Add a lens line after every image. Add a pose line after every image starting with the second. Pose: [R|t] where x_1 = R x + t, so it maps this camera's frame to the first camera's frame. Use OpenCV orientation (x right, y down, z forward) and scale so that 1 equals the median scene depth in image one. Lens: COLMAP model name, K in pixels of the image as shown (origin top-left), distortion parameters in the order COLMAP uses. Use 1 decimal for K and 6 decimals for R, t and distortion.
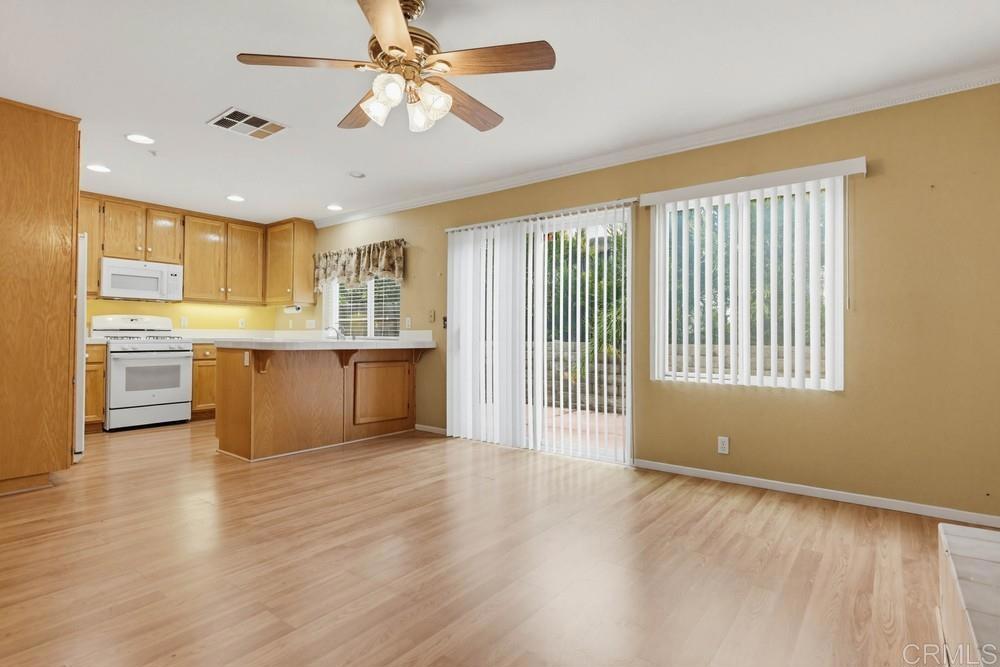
lens RADIAL K [[477.2, 0, 502.8], [0, 477.2, 331.3], [0, 0, 1]] dist [-0.005254, 0.001644]
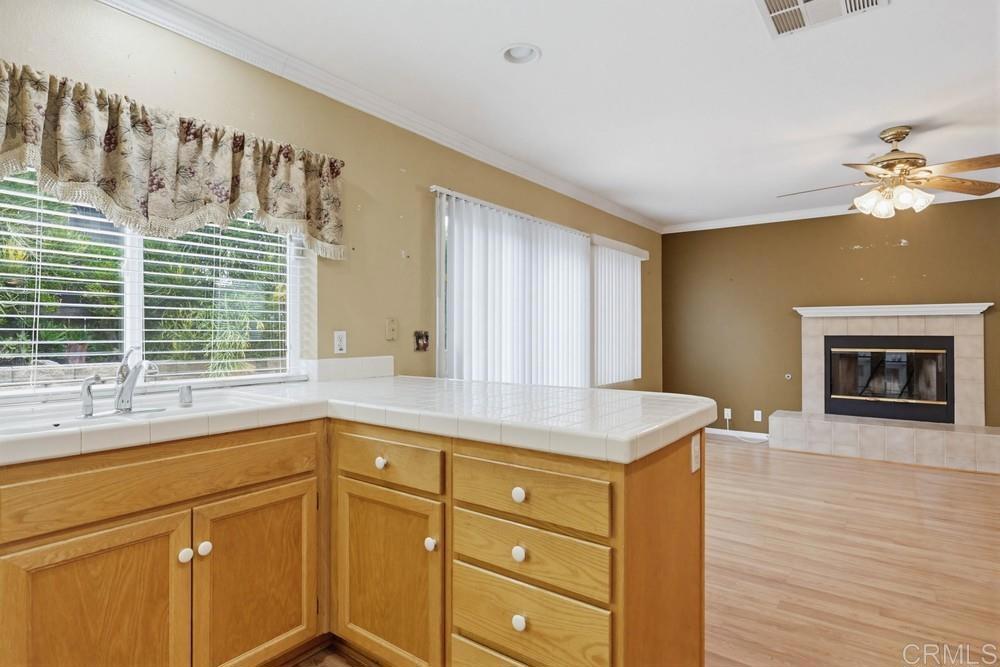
lens RADIAL K [[489.7, 0, 529.9], [0, 489.7, 321.9], [0, 0, 1]] dist [0.001464, -0.000243]
pose [[0.030348, 0.017881, 0.999379, -0.687617], [-0.005081, 0.999830, -0.017735, -0.030587], [-0.999526, -0.004539, 0.030434, 0.810324]]
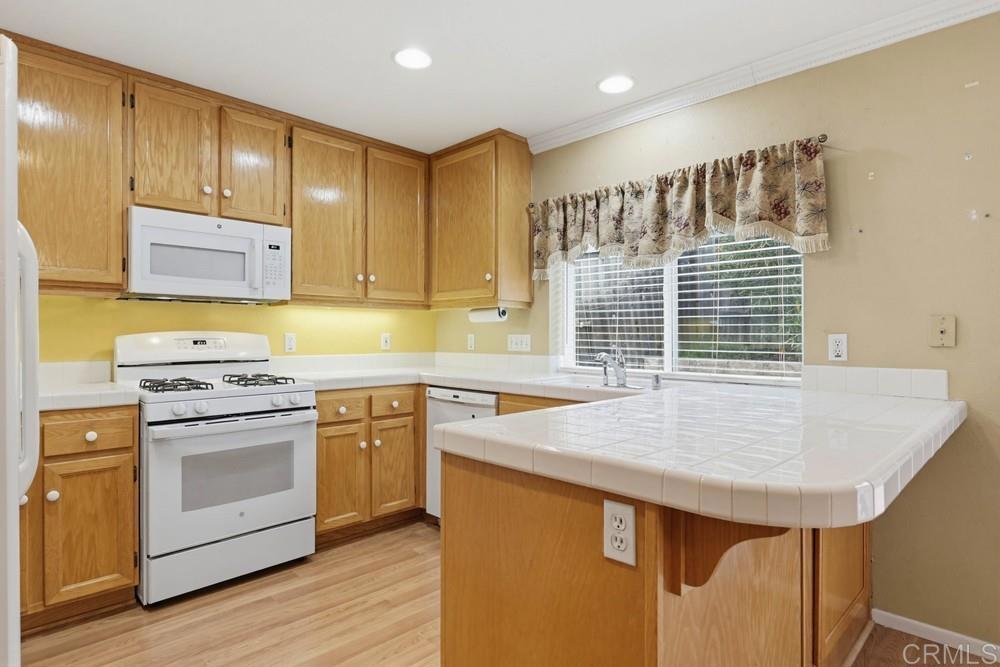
lens RADIAL K [[477.2, 0, 498.0], [0, 477.2, 336.5], [0, 0, 1]] dist [-0.005254, 0.001644]
pose [[0.993400, -0.005956, -0.114543, -0.438440], [0.007754, 0.999854, 0.015253, -0.035775], [0.114436, -0.016041, 0.993301, 0.581009]]
